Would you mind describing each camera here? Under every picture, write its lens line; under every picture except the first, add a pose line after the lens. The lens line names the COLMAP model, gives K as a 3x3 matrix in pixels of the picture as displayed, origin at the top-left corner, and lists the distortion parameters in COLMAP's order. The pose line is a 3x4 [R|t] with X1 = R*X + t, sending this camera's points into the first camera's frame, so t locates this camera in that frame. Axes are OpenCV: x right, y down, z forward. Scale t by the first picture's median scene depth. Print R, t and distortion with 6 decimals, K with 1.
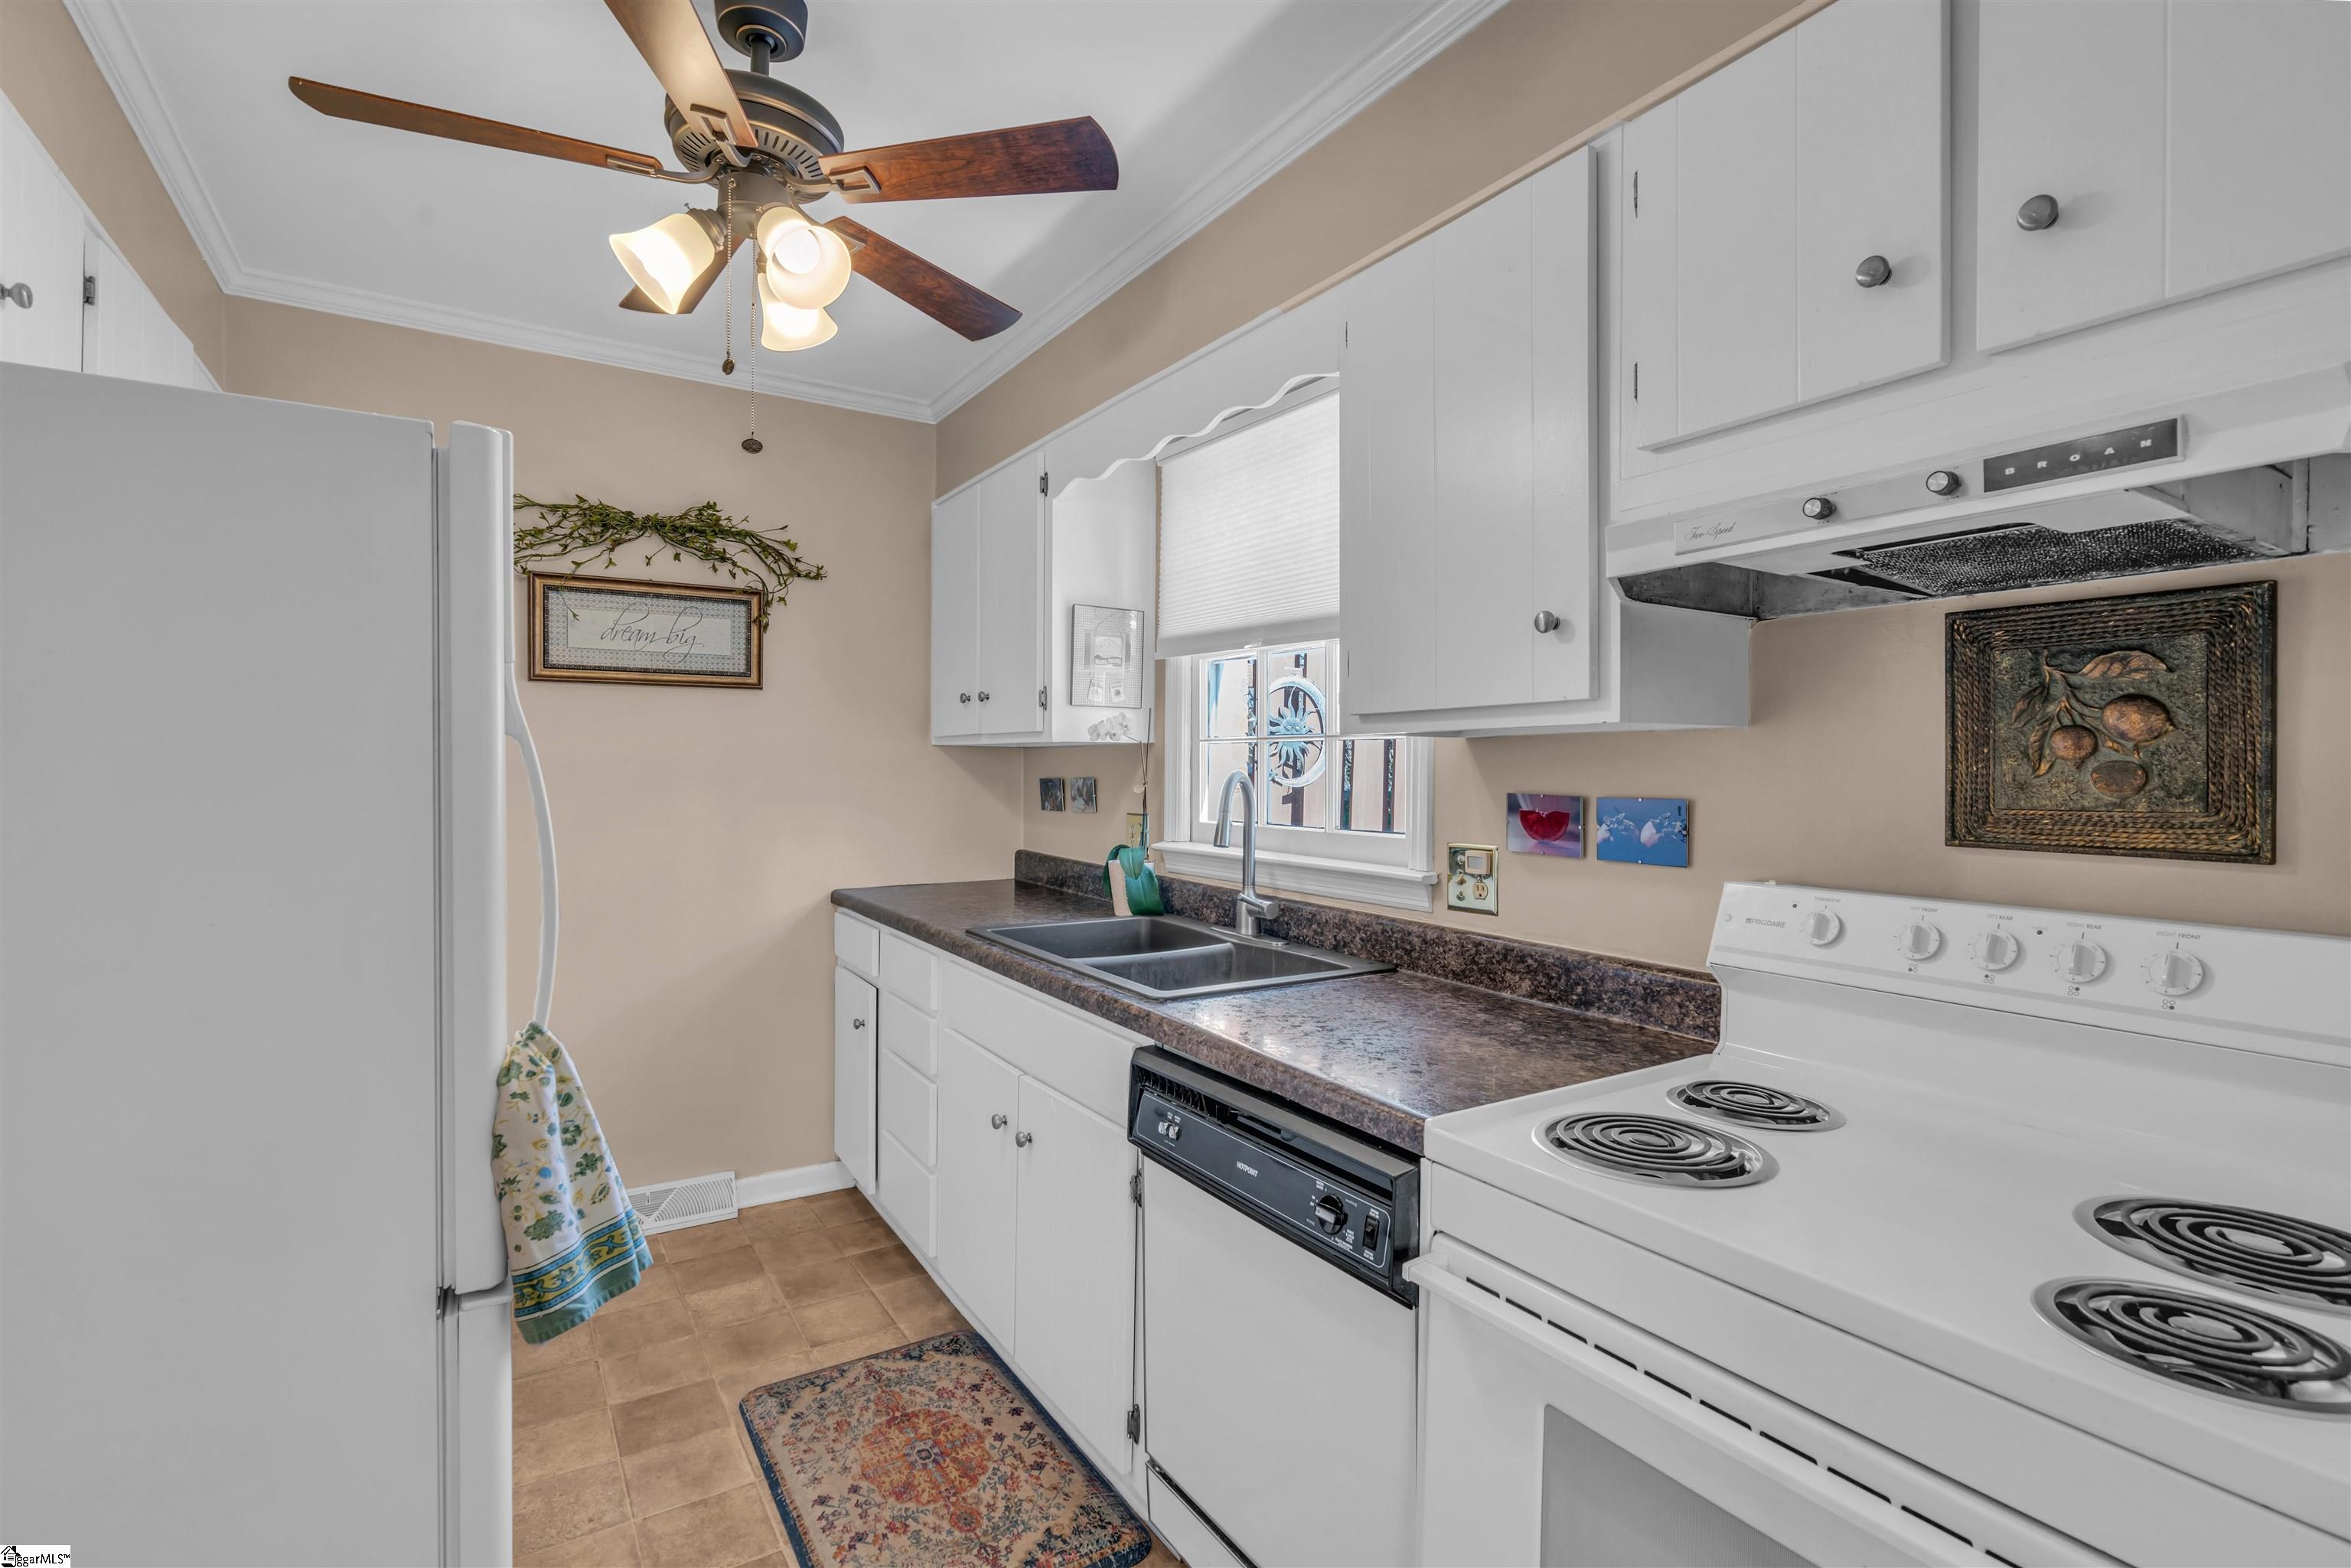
lens RADIAL K [[1067.5, 0, 1179.2], [0, 1067.5, 783.4], [0, 0, 1]] dist [0.002286, 0.000499]
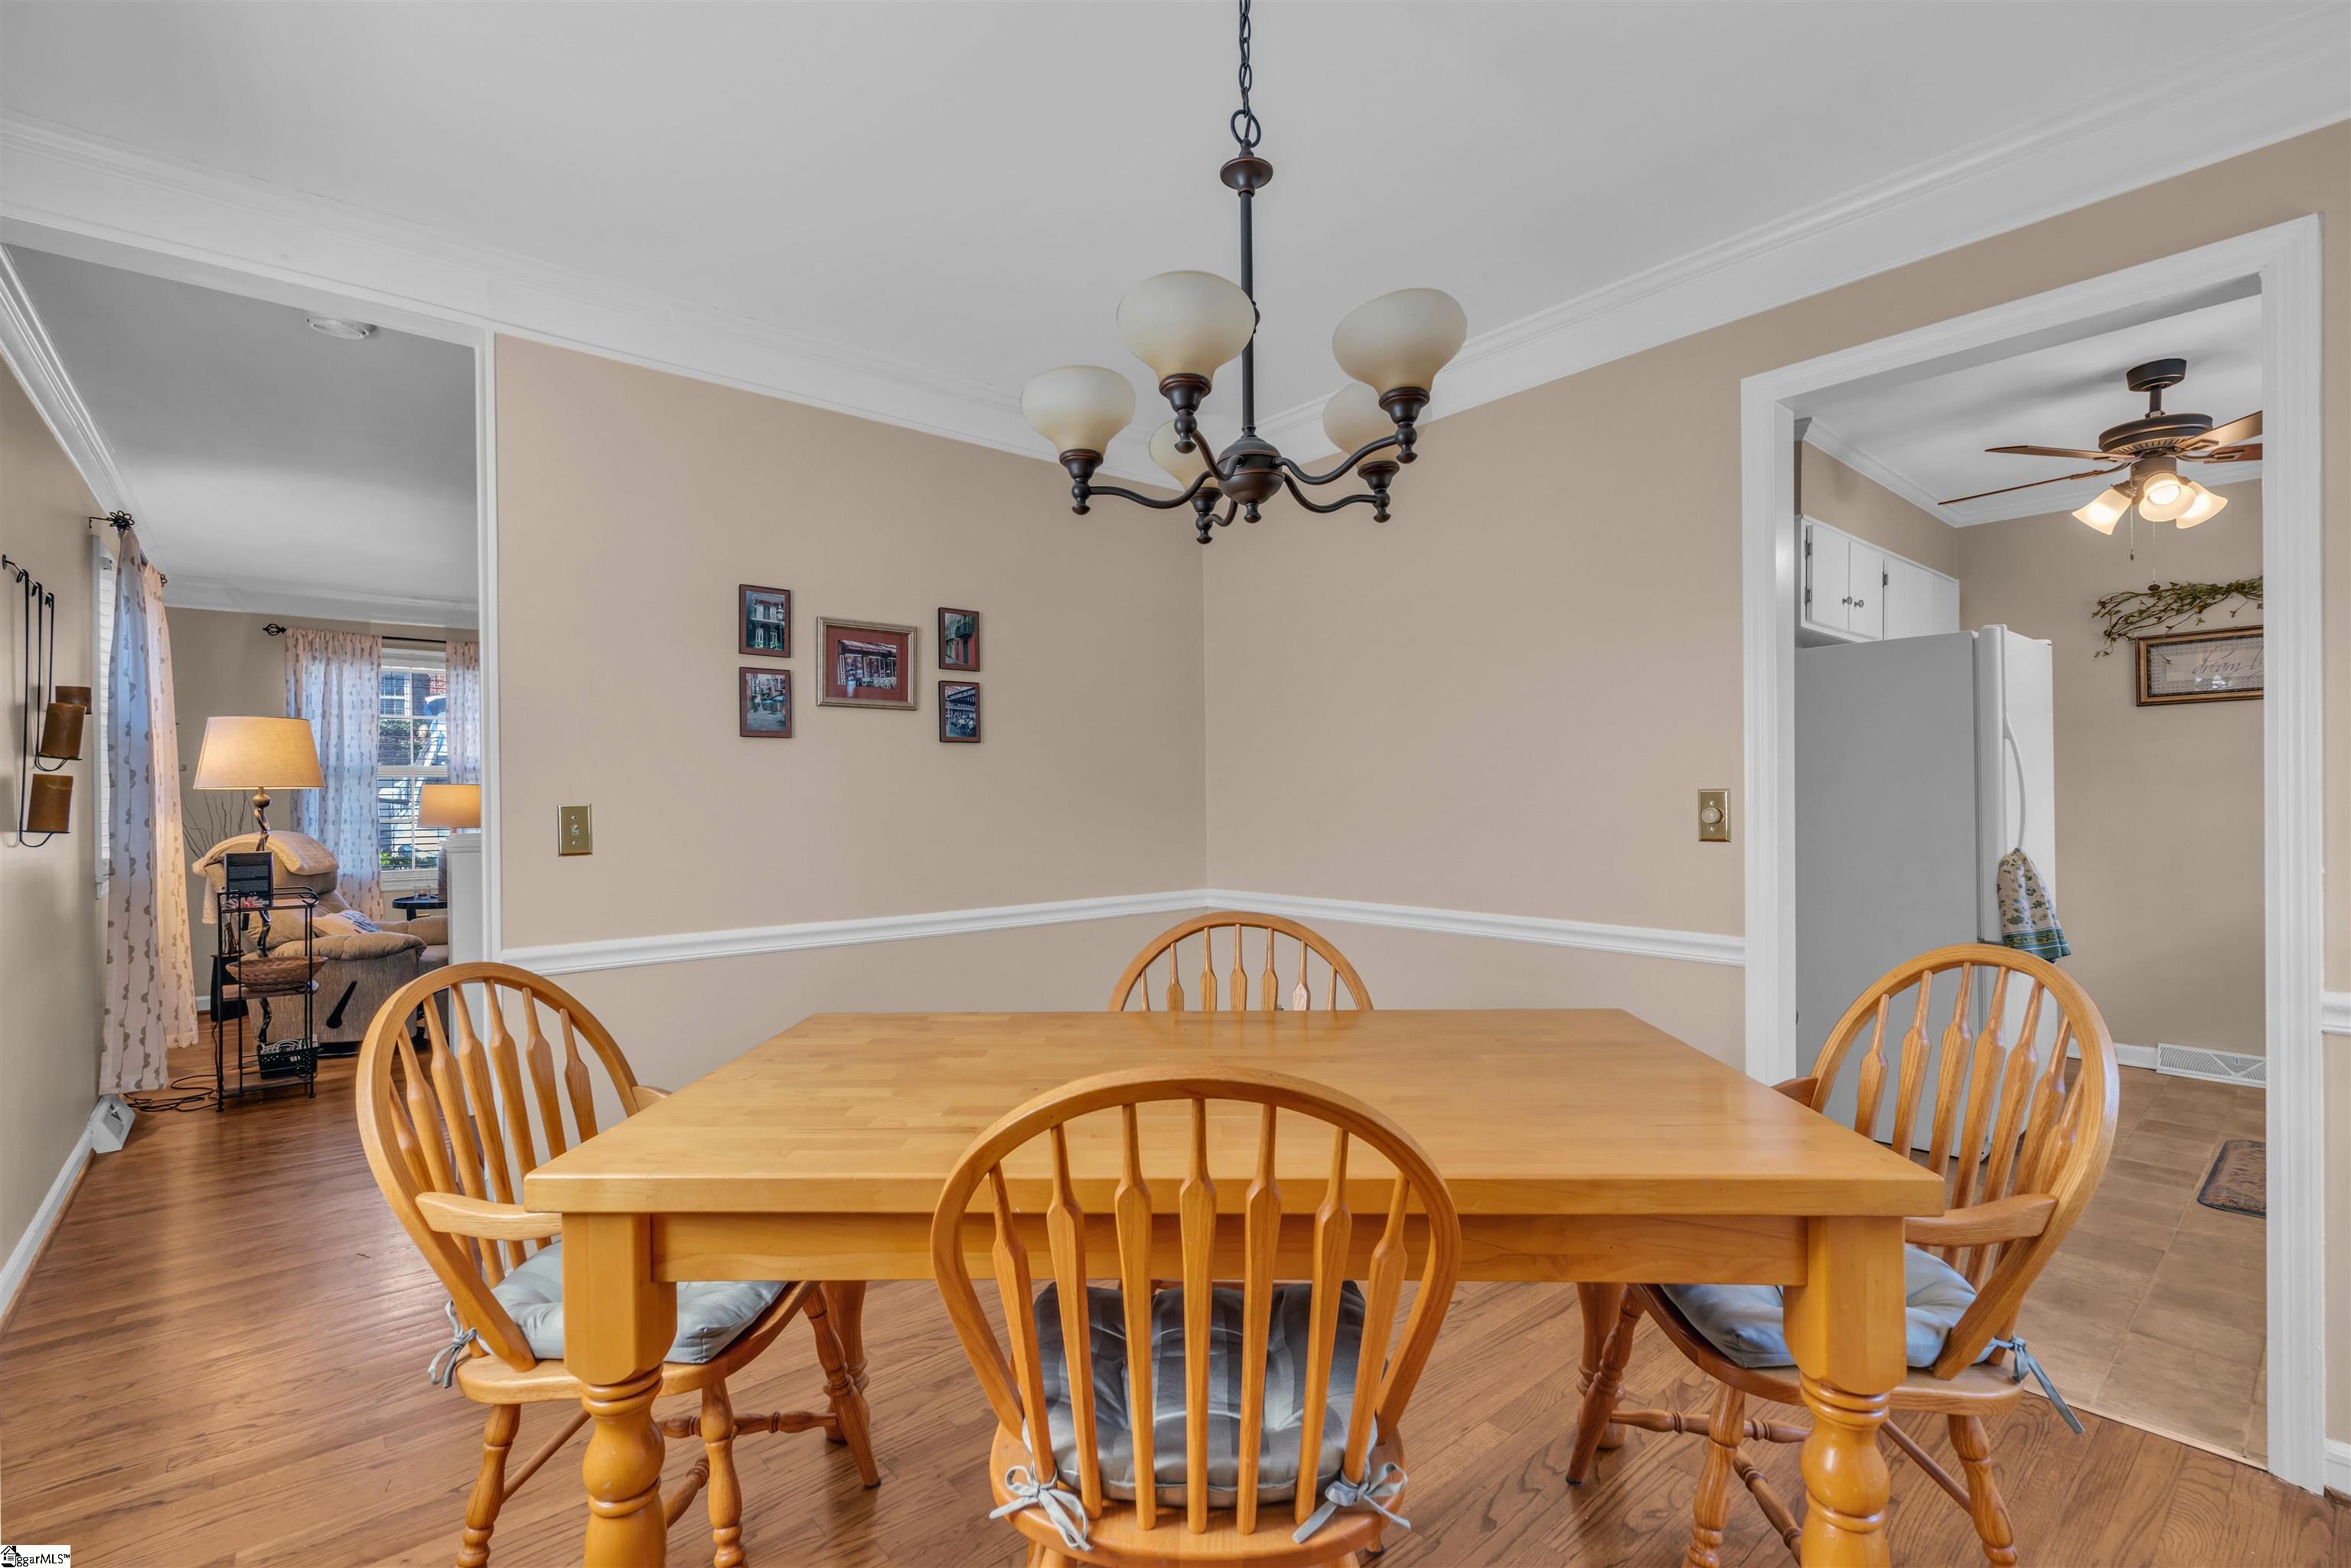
lens RADIAL K [[1067.5, 0, 1164.5], [0, 1067.5, 788.0], [0, 0, 1]] dist [0.002286, 0.000499]
pose [[0.130208, -0.015176, -0.991370, 0.738104], [-0.007539, 0.999839, -0.016296, 0.058844], [0.991458, 0.009596, 0.130073, -0.604415]]
